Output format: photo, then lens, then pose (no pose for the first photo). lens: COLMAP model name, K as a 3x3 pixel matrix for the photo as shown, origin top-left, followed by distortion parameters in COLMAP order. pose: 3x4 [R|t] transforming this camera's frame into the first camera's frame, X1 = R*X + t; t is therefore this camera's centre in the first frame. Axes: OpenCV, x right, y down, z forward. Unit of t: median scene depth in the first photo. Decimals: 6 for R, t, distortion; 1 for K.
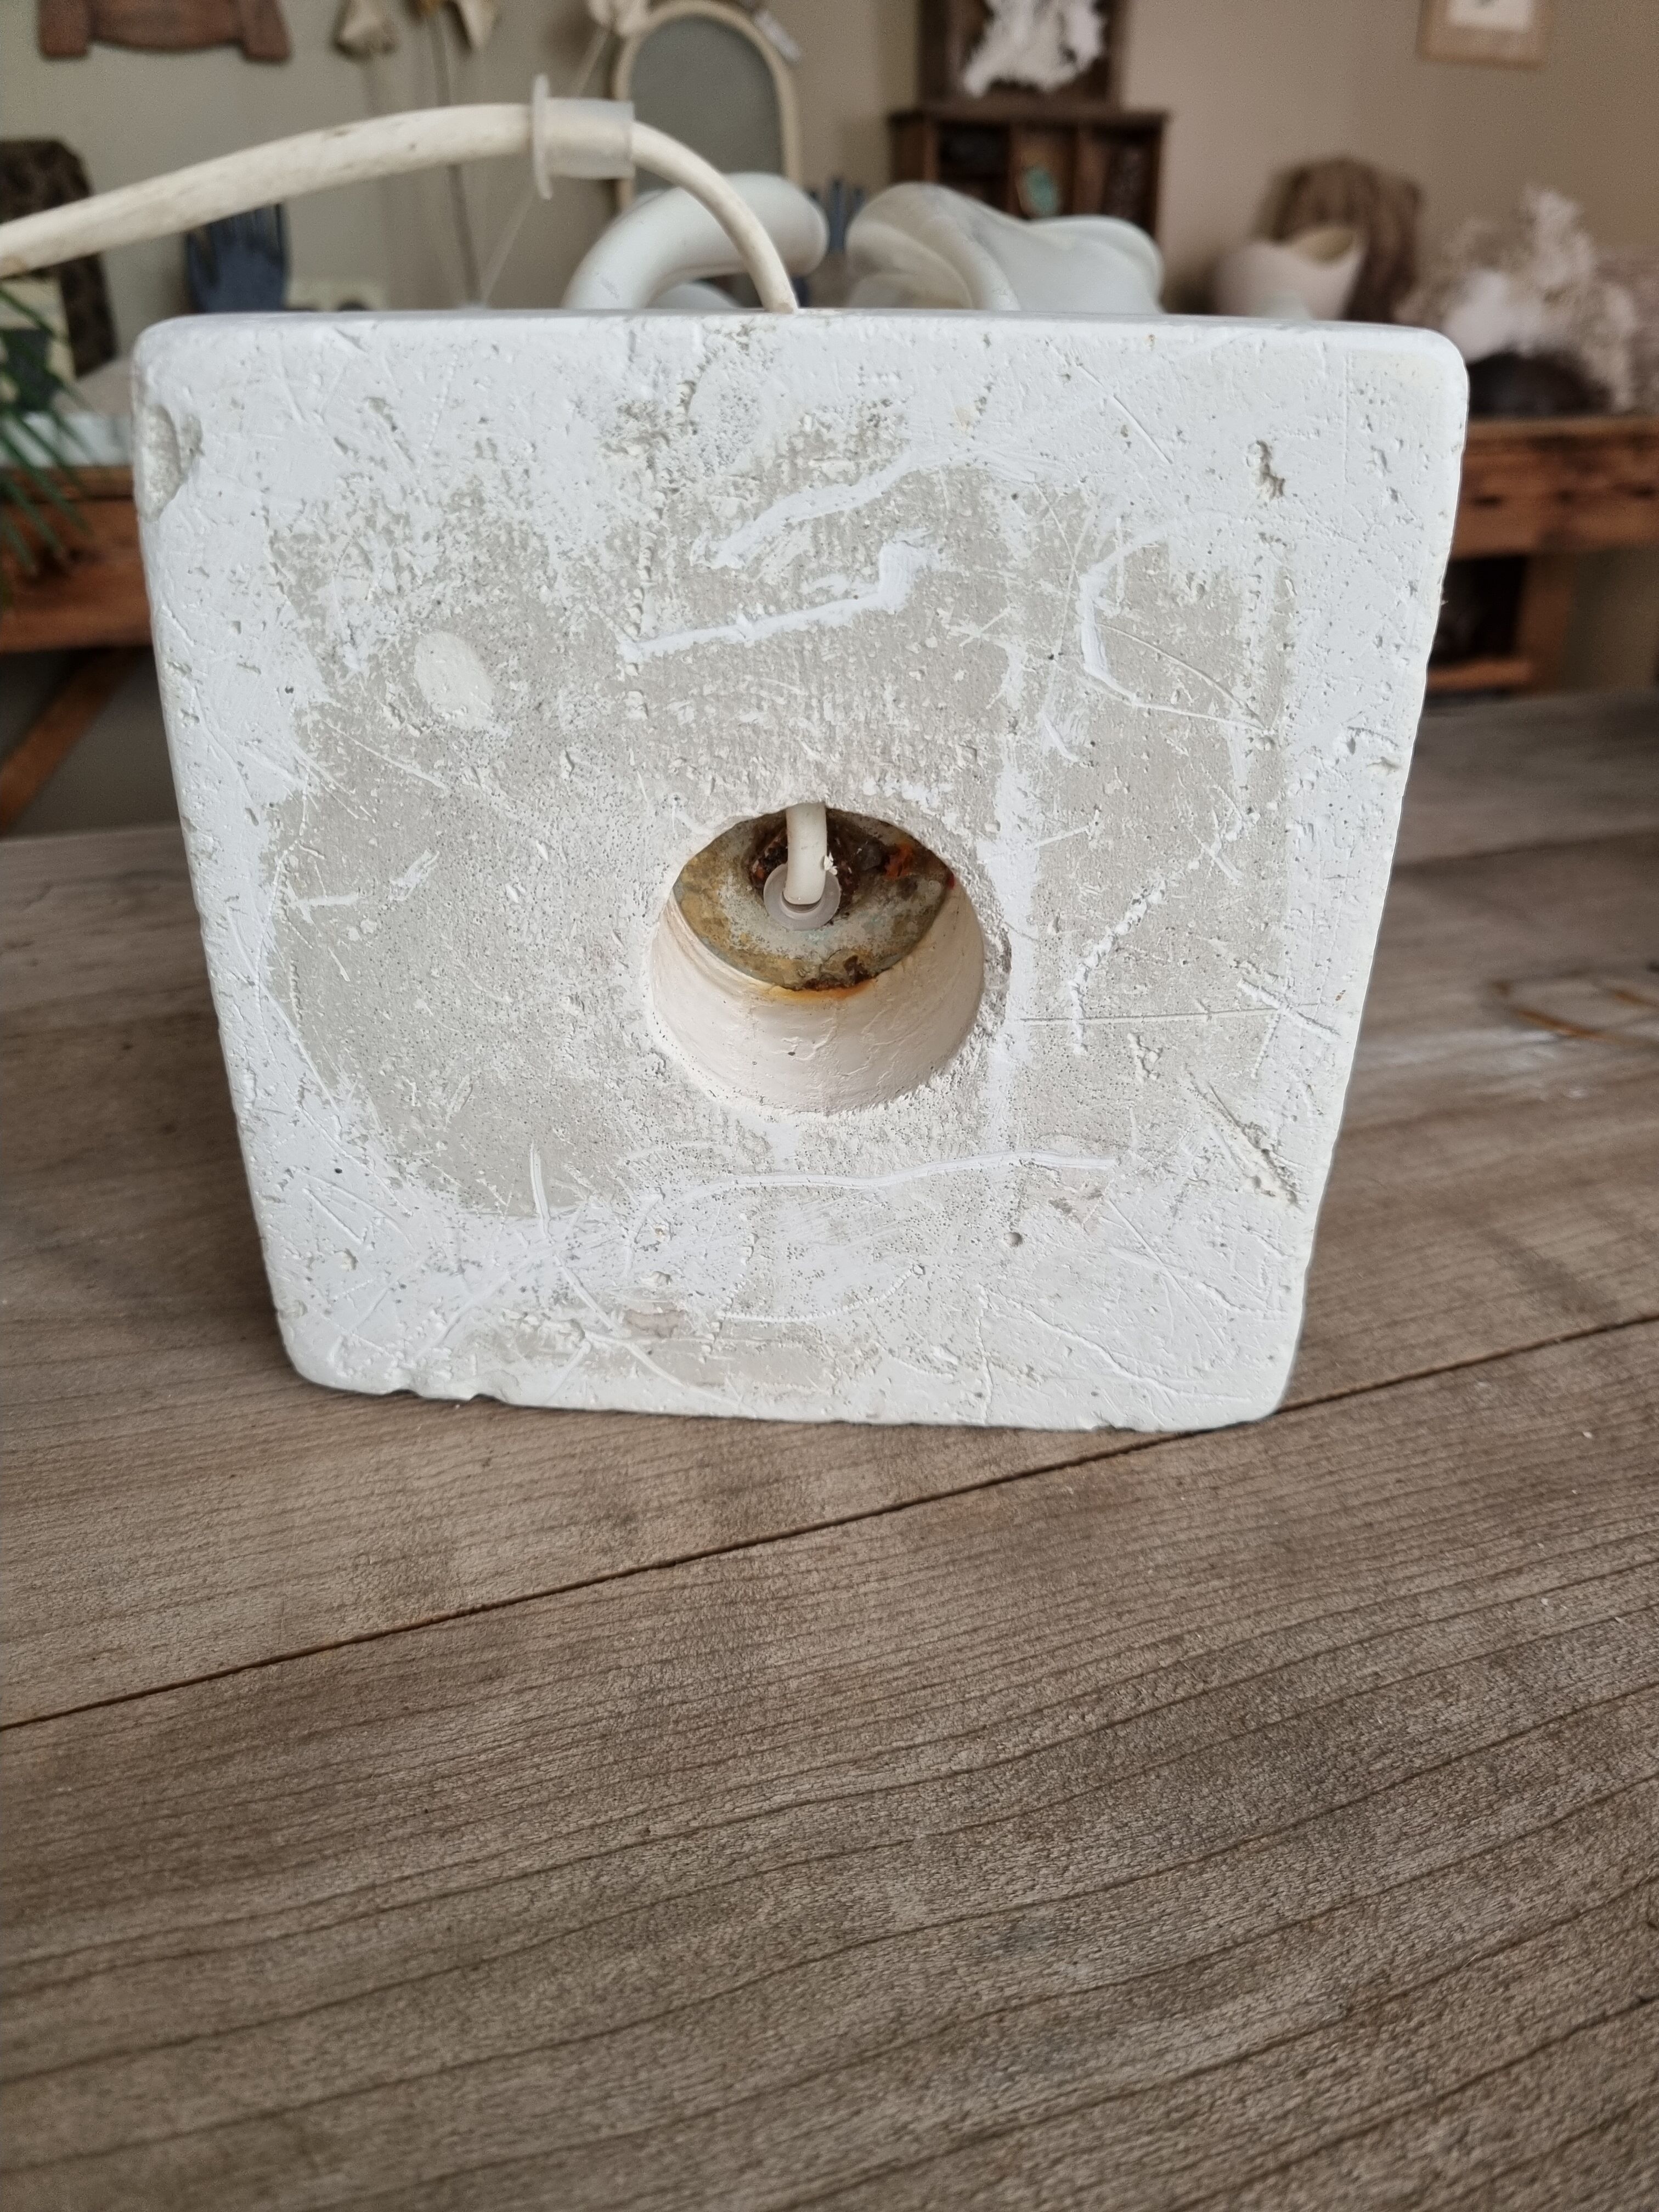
lens RADIAL K [[1785.4, 0, 829.5], [0, 1785.4, 1106.0], [0, 0, 1]] dist [0.034367, -0.047909]
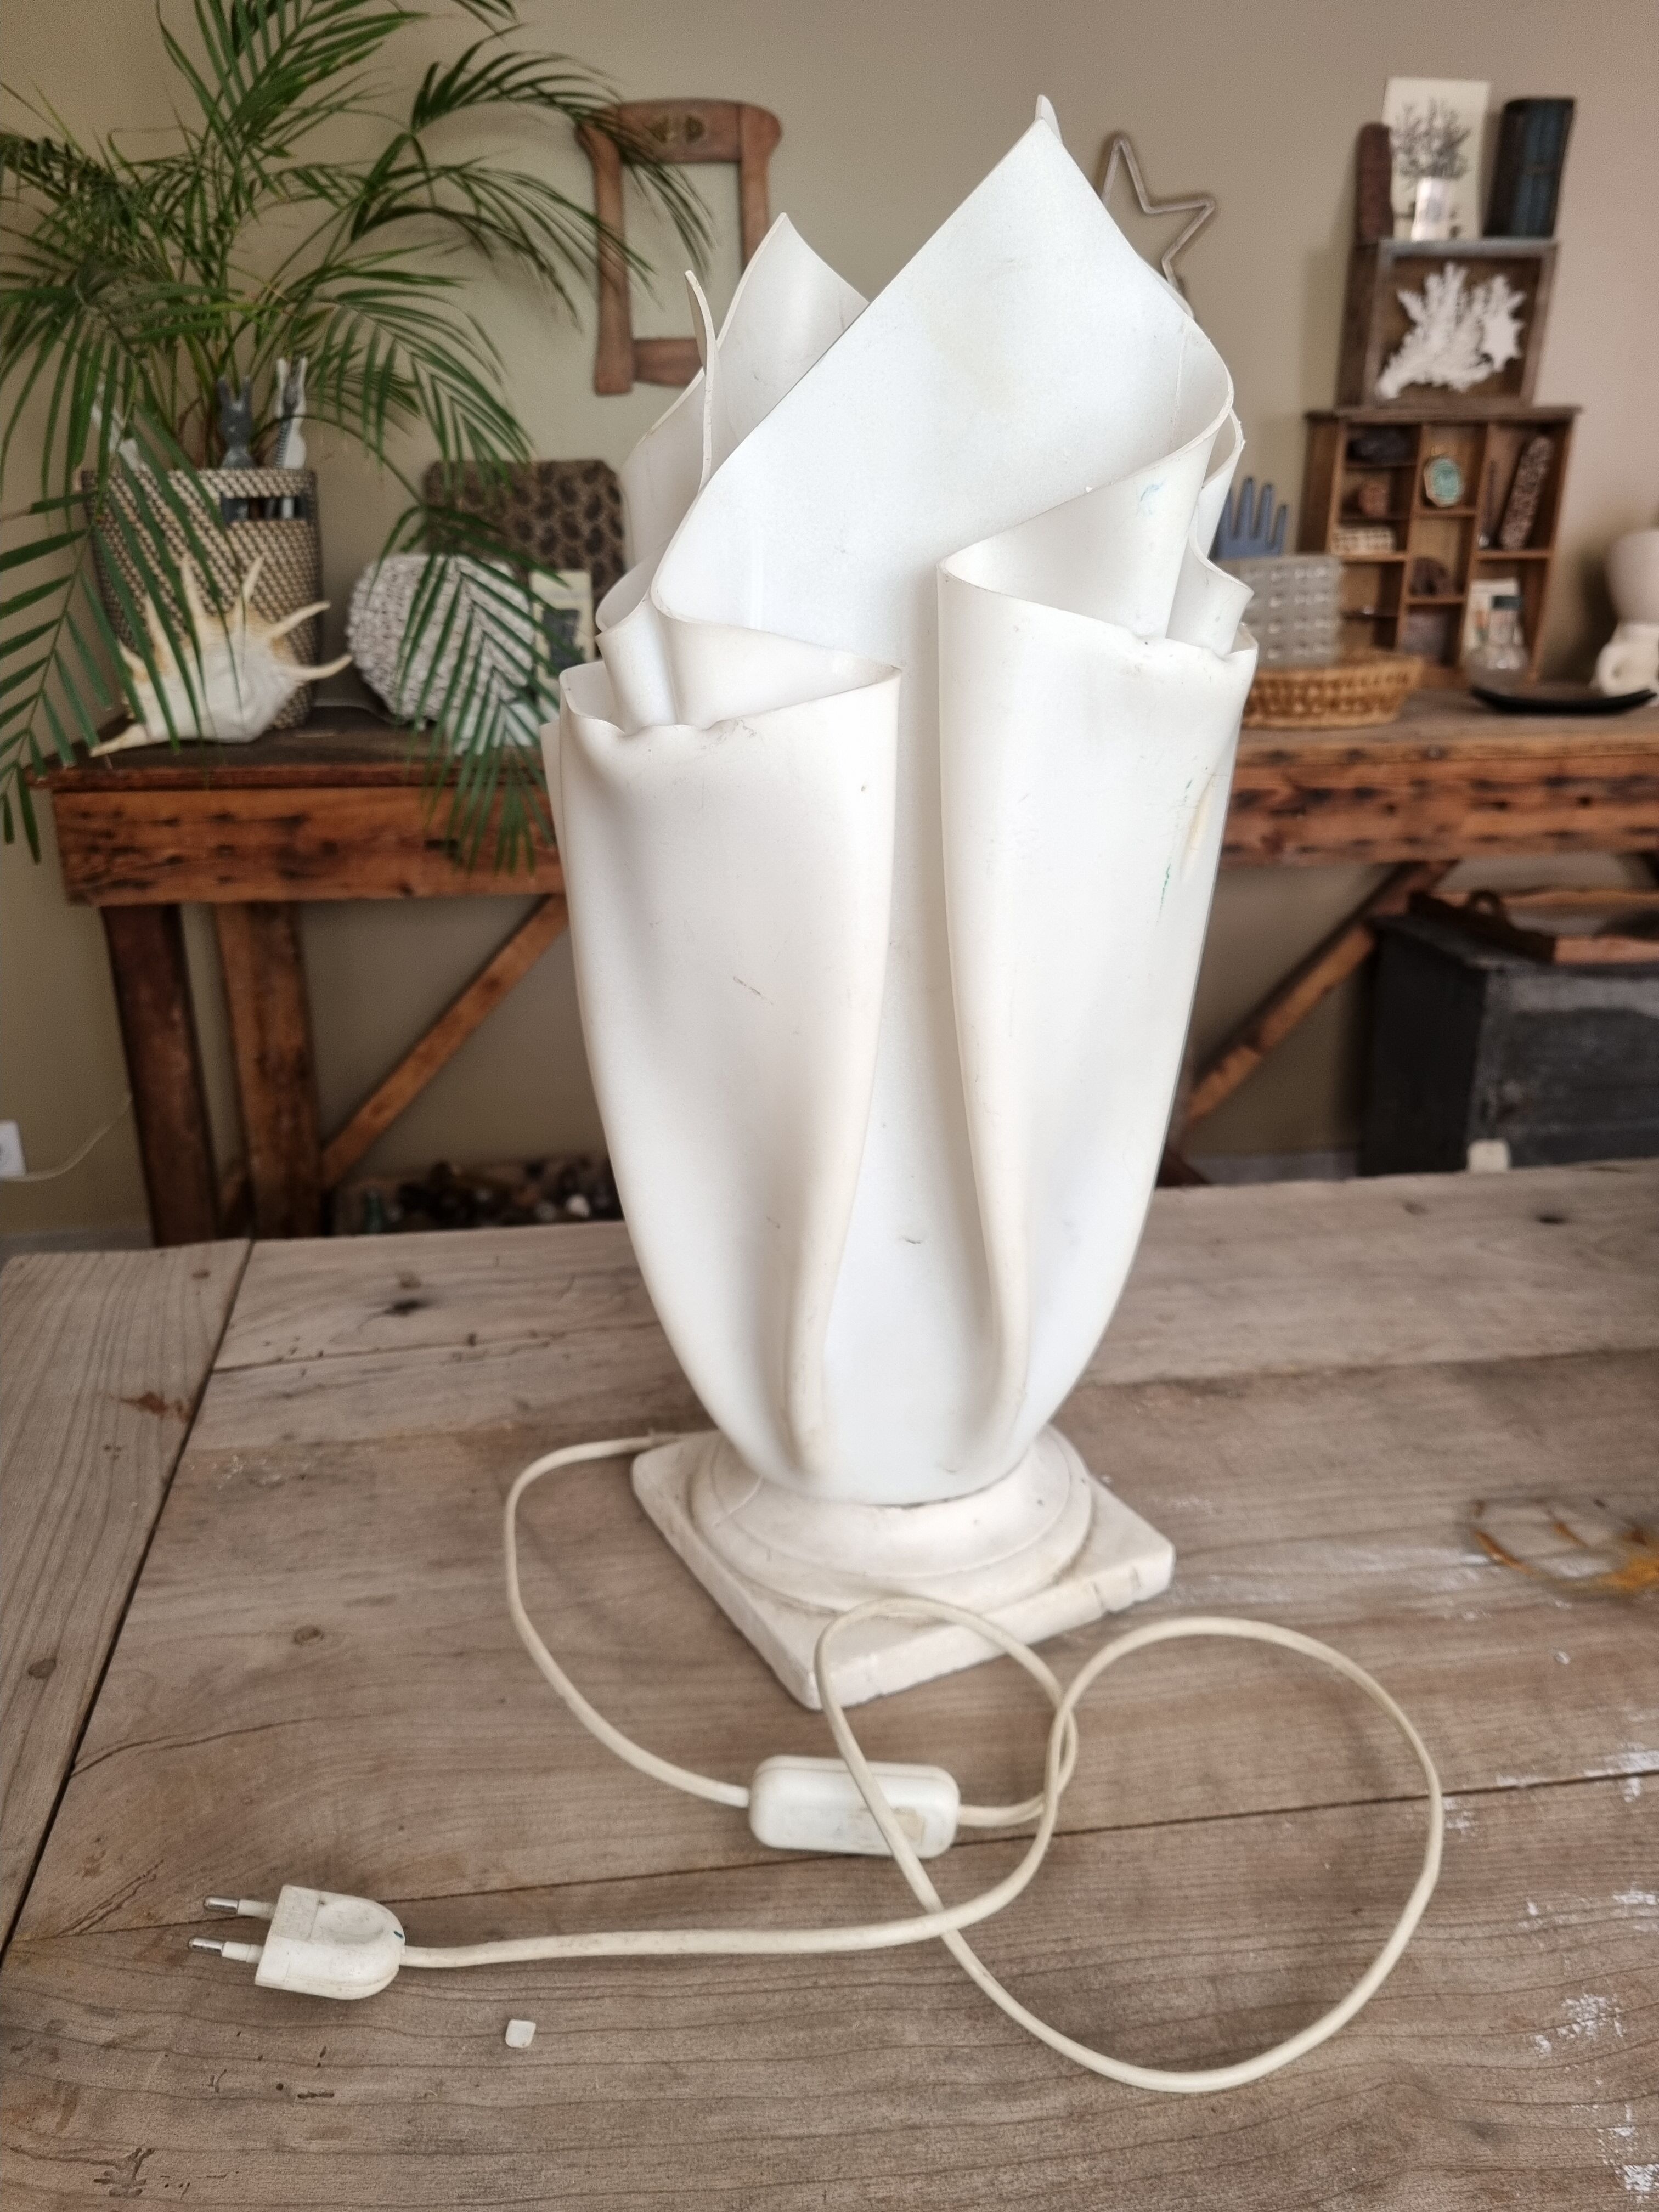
lens RADIAL K [[1798.0, 0, 813.4], [0, 1798.0, 1097.7], [0, 0, 1]] dist [0.036533, -0.016675]
pose [[0.969257, 0.090779, -0.228693, 0.242817], [-0.100463, 0.994456, -0.031042, -0.499606], [0.224607, 0.053063, 0.973004, -1.022775]]
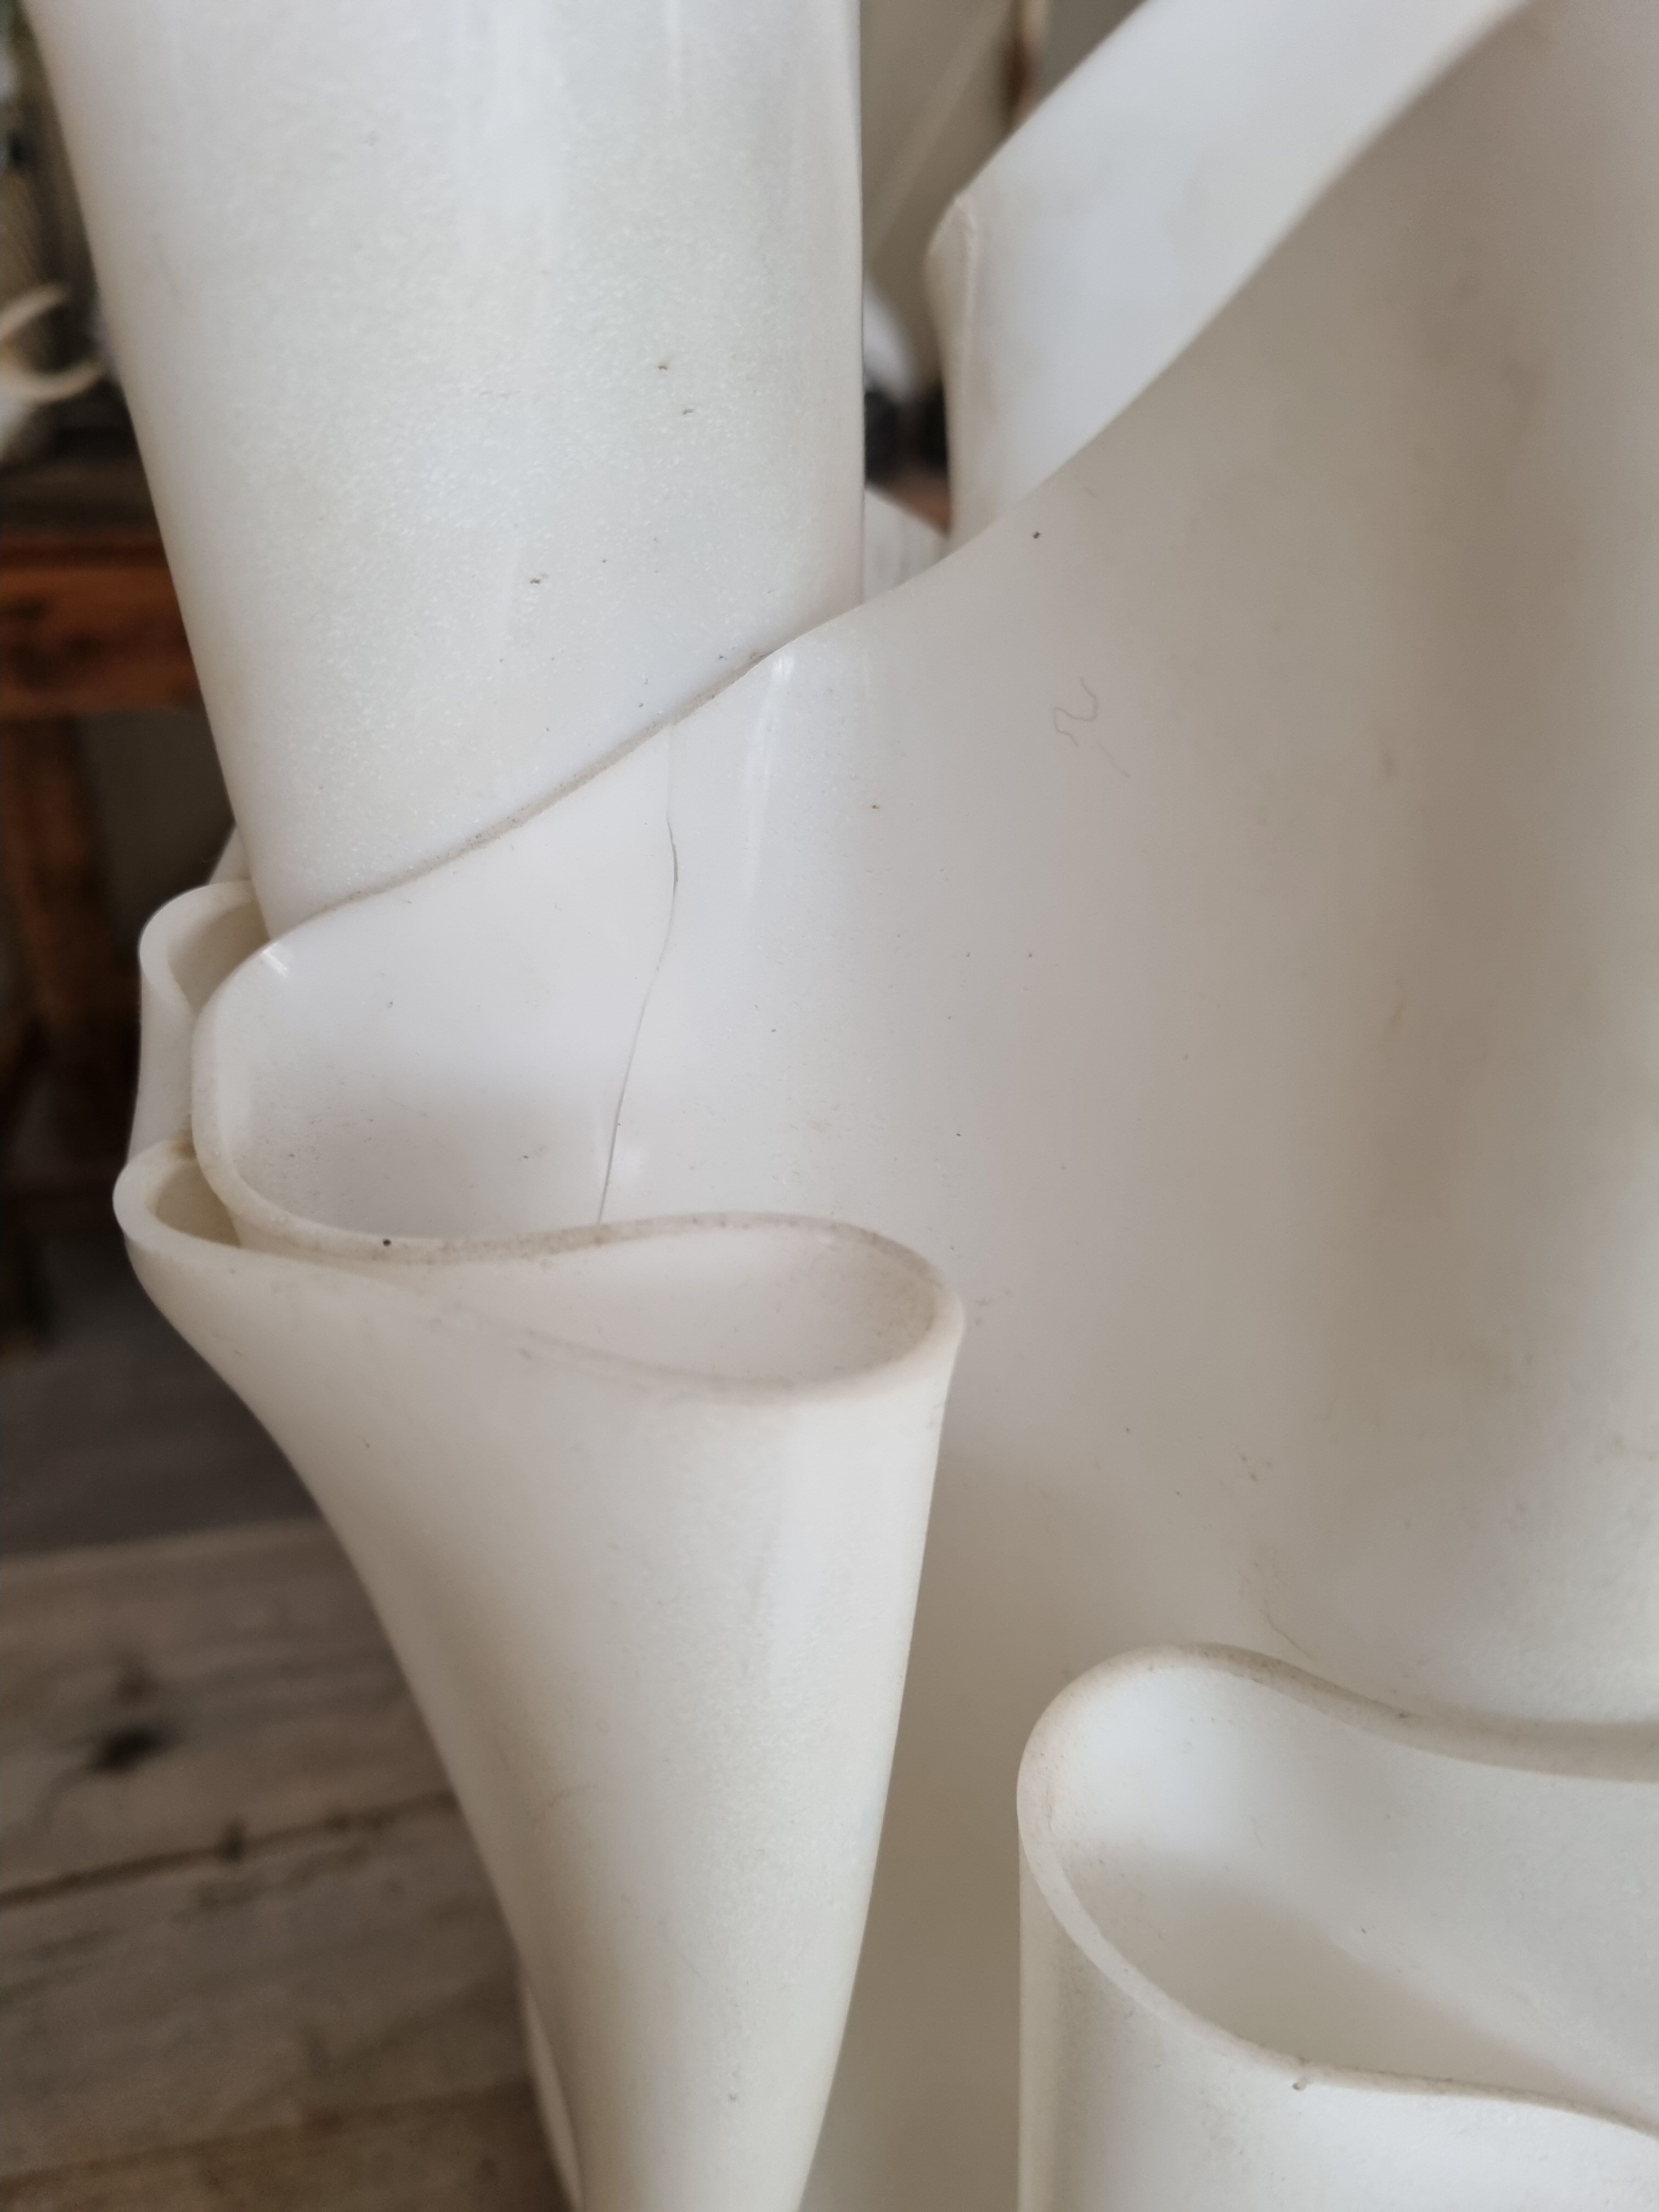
lens RADIAL K [[1785.4, 0, 829.5], [0, 1785.4, 1106.0], [0, 0, 1]] dist [0.034367, -0.047909]
pose [[0.984211, 0.116137, -0.133567, -0.212108], [-0.094395, 0.982764, 0.158949, -1.182242], [0.149724, -0.143831, 0.978210, 0.212149]]
